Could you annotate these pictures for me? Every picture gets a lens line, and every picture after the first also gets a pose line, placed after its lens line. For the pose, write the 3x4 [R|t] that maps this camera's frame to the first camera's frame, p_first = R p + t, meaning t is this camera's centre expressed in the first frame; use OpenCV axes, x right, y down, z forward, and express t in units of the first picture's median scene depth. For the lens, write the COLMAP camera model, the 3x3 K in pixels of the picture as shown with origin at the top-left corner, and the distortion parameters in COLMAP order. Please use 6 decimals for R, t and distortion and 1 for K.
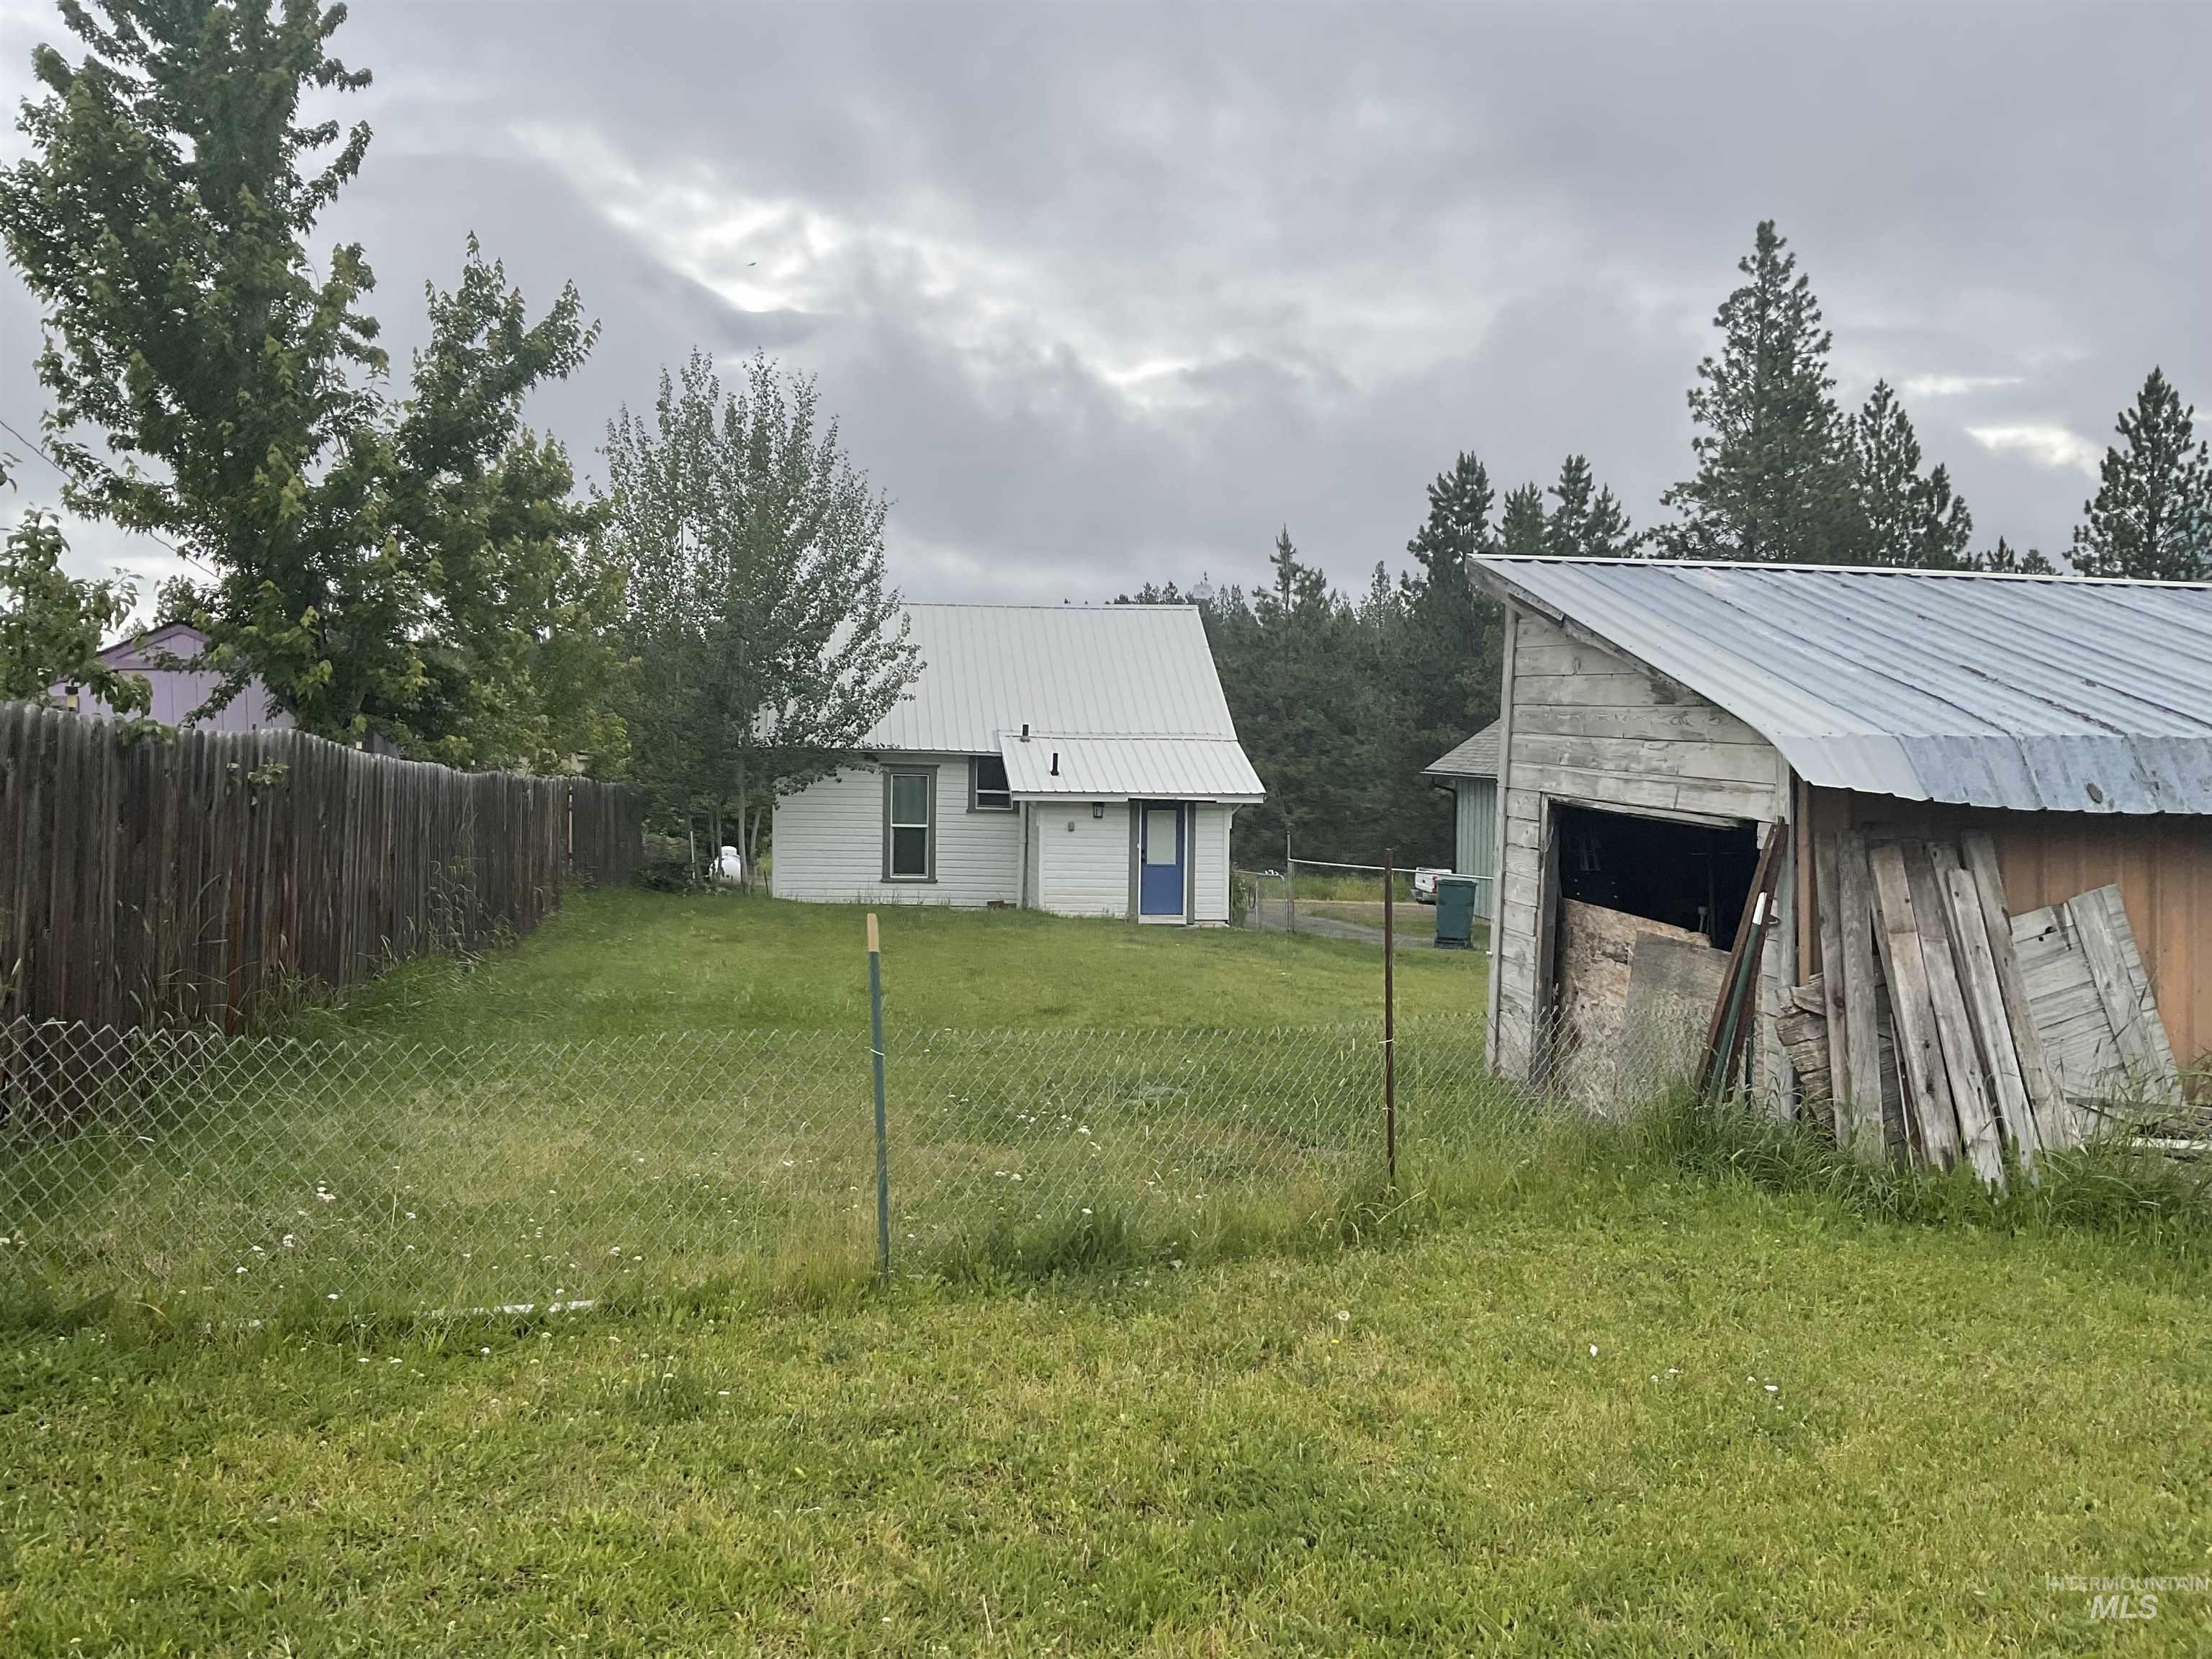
lens RADIAL K [[1837.2, 0, 1106.0], [0, 1837.2, 829.5], [0, 0, 1]] dist [0.090910, -0.163000]
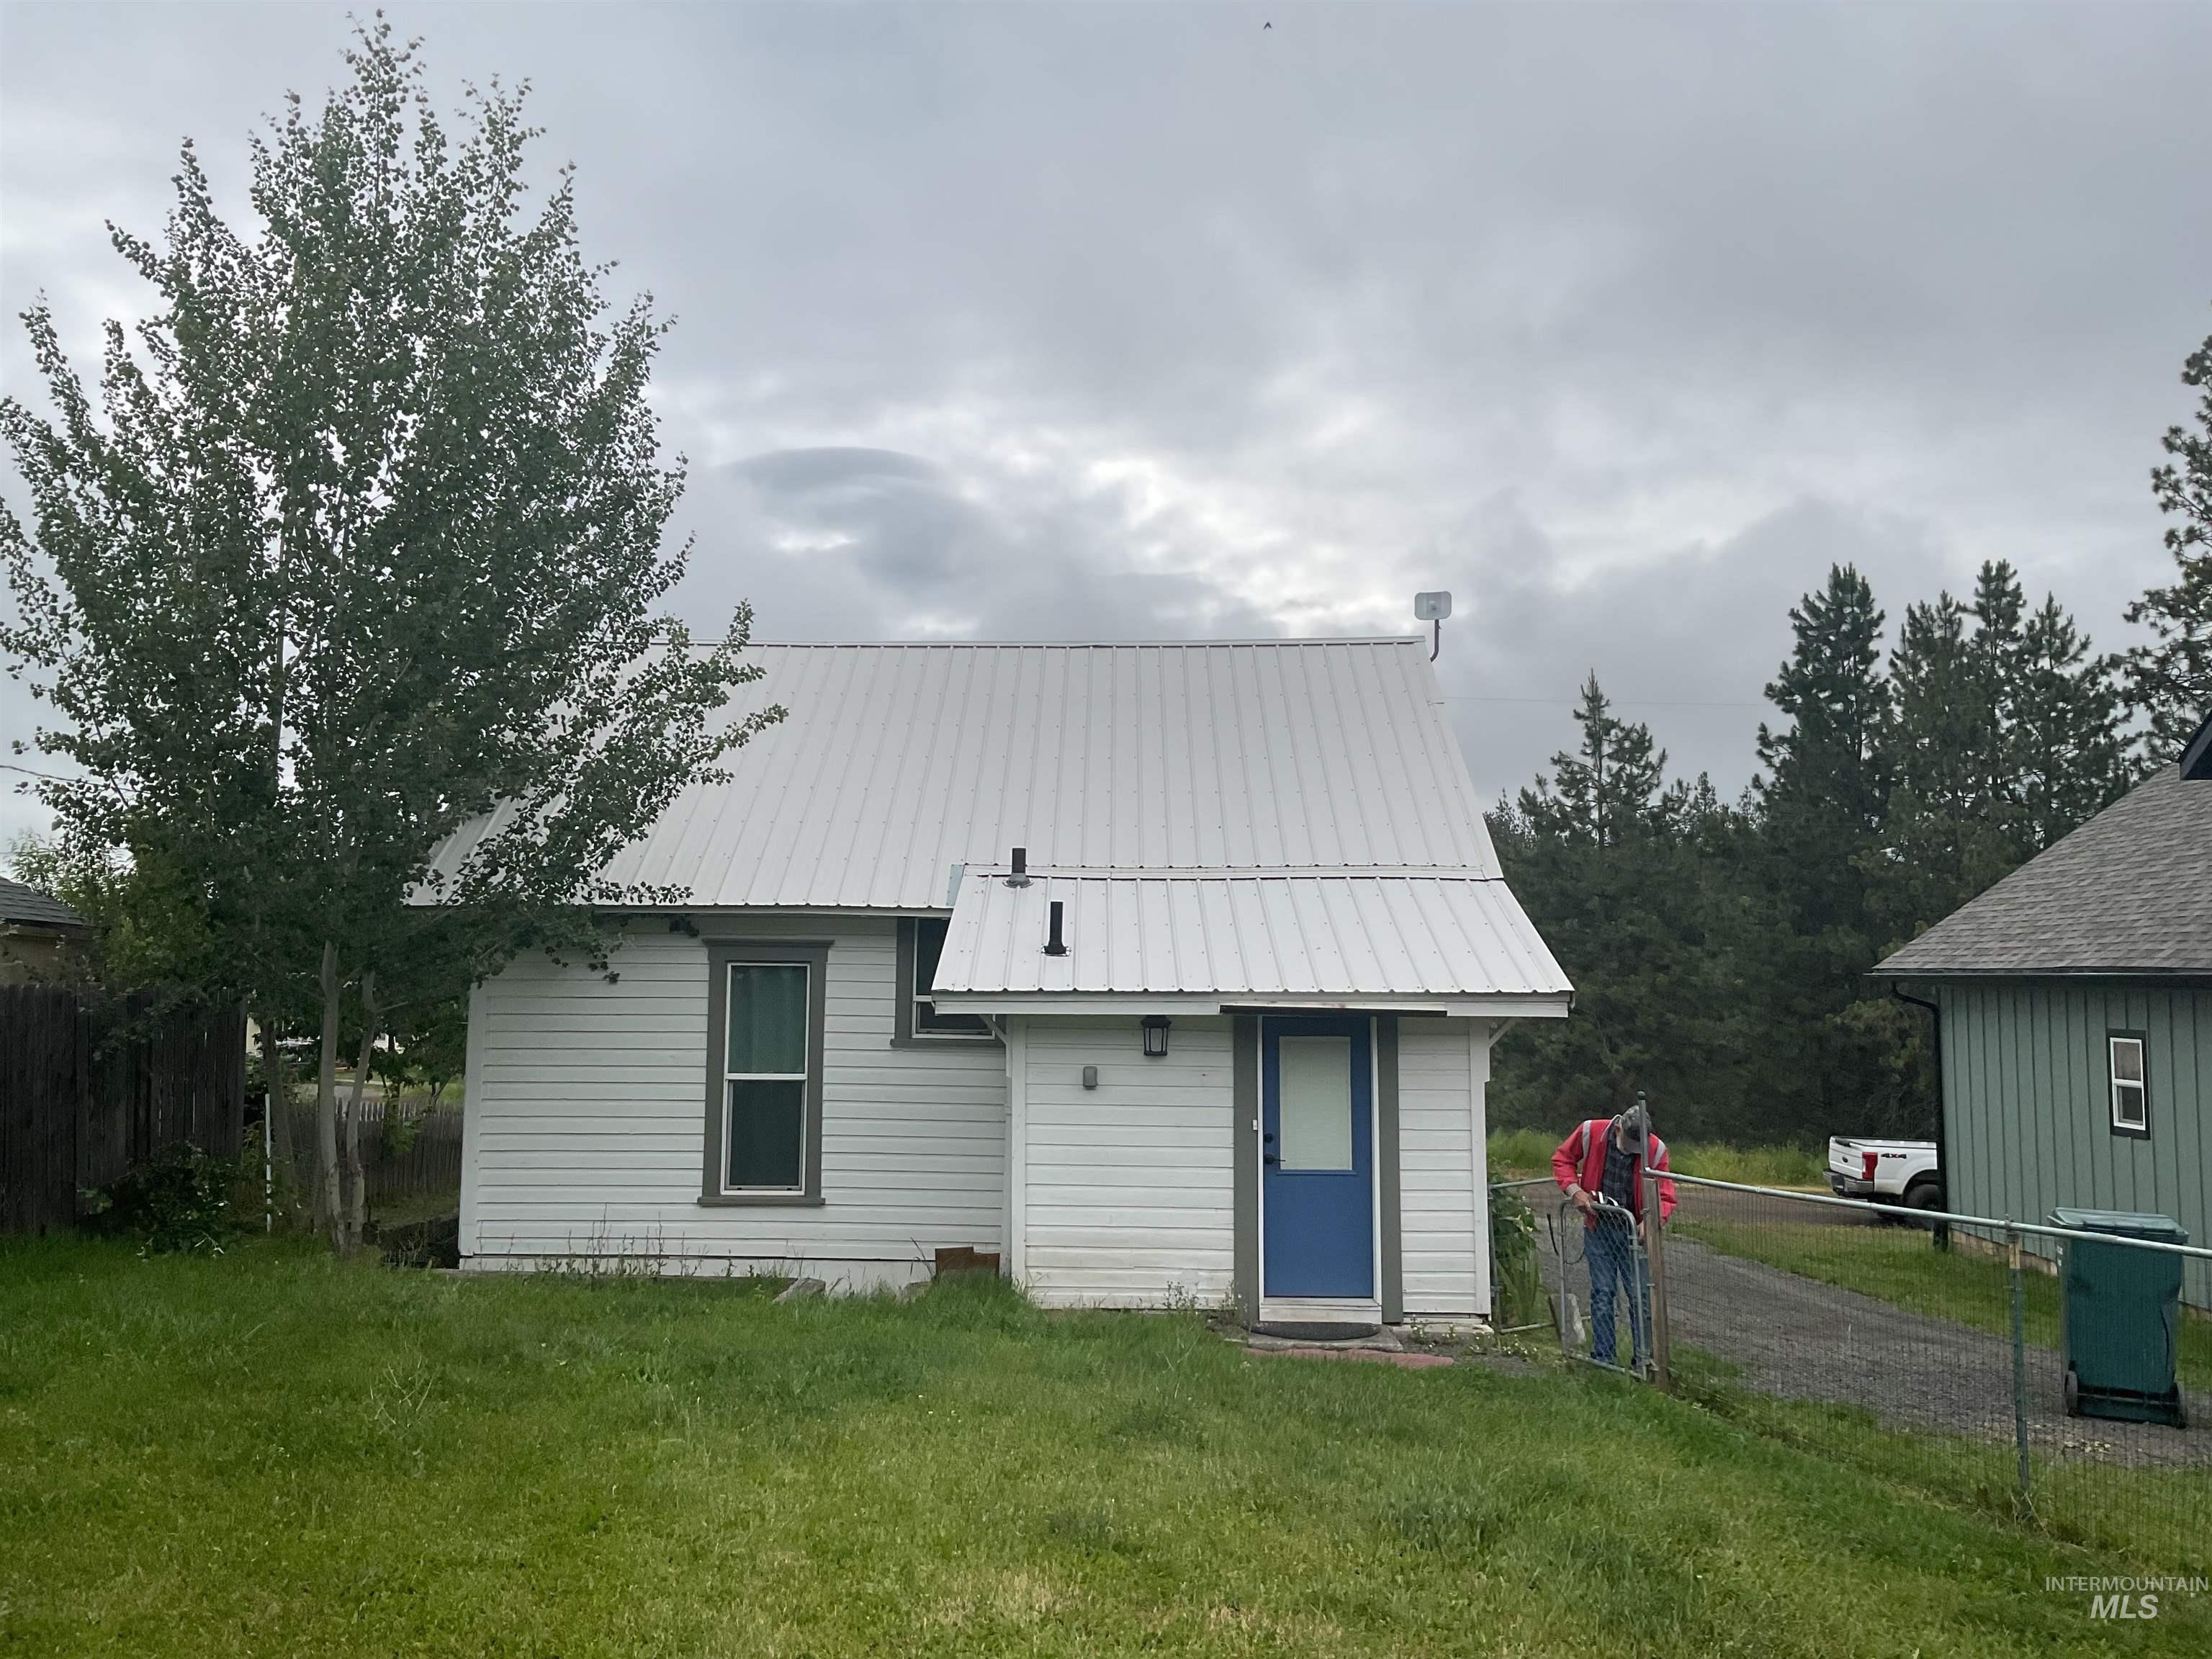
lens RADIAL K [[2102.9, 0, 1045.3], [0, 2102.9, 822.5], [0, 0, 1]] dist [0.128866, -0.302352]
pose [[0.987255, -0.023801, -0.157358, 0.011838], [0.005011, 0.992913, -0.118741, -0.000597], [0.159069, 0.116439, 0.980377, 0.133100]]
